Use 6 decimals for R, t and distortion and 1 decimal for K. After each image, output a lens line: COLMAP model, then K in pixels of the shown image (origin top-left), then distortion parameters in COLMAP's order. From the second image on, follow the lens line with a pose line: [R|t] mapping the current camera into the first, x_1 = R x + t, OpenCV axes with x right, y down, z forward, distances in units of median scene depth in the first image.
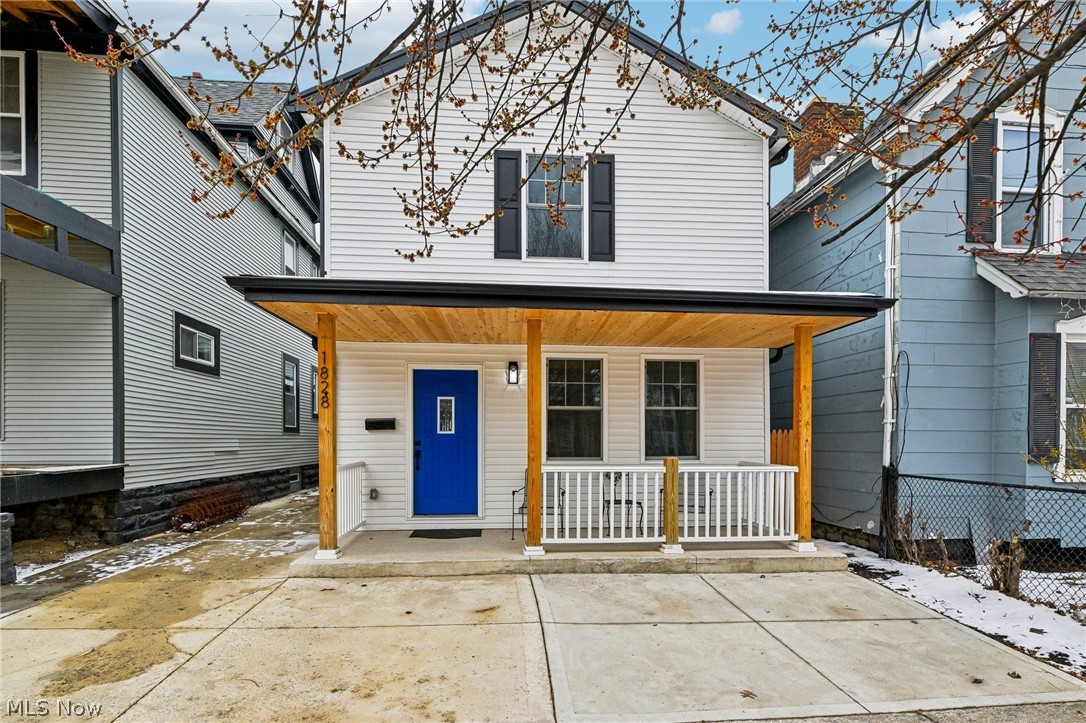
lens RADIAL K [[529.4, 0, 534.4], [0, 529.4, 437.7], [0, 0, 1]] dist [-0.002276, 0.000702]
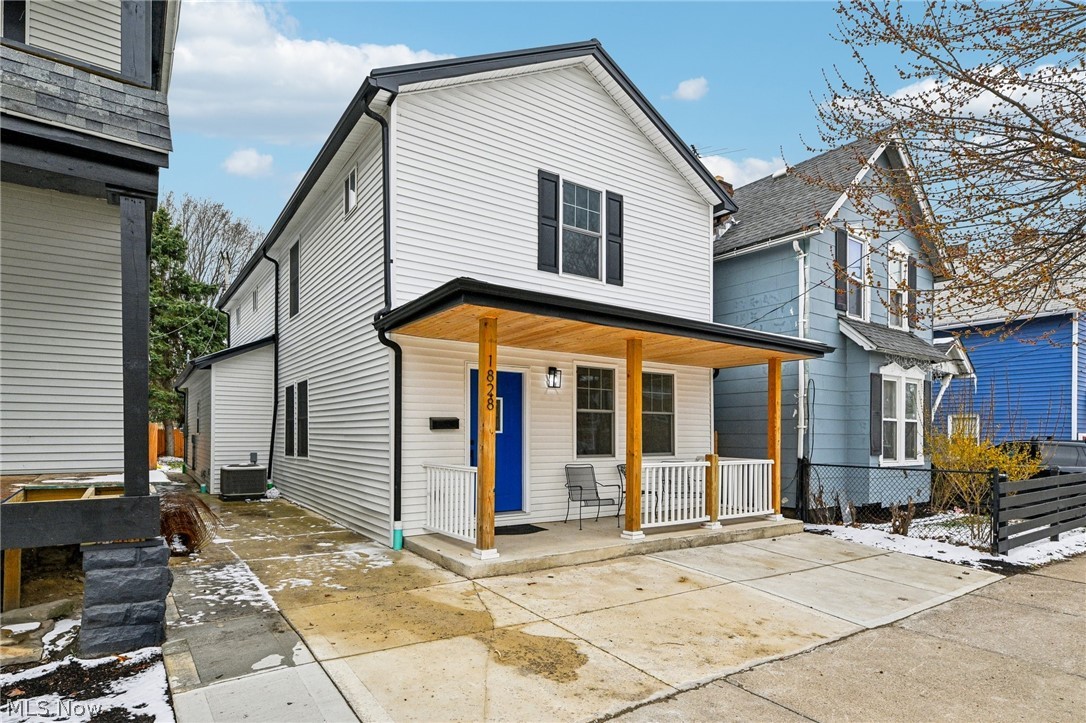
lens RADIAL K [[553.3, 0, 563.4], [0, 553.3, 421.7], [0, 0, 1]] dist [0.000885, 0.000374]
pose [[0.875189, 0.016869, 0.483487, -0.625206], [-0.008206, 0.999766, -0.020026, -0.010314], [-0.483711, 0.013559, 0.875122, -0.000871]]
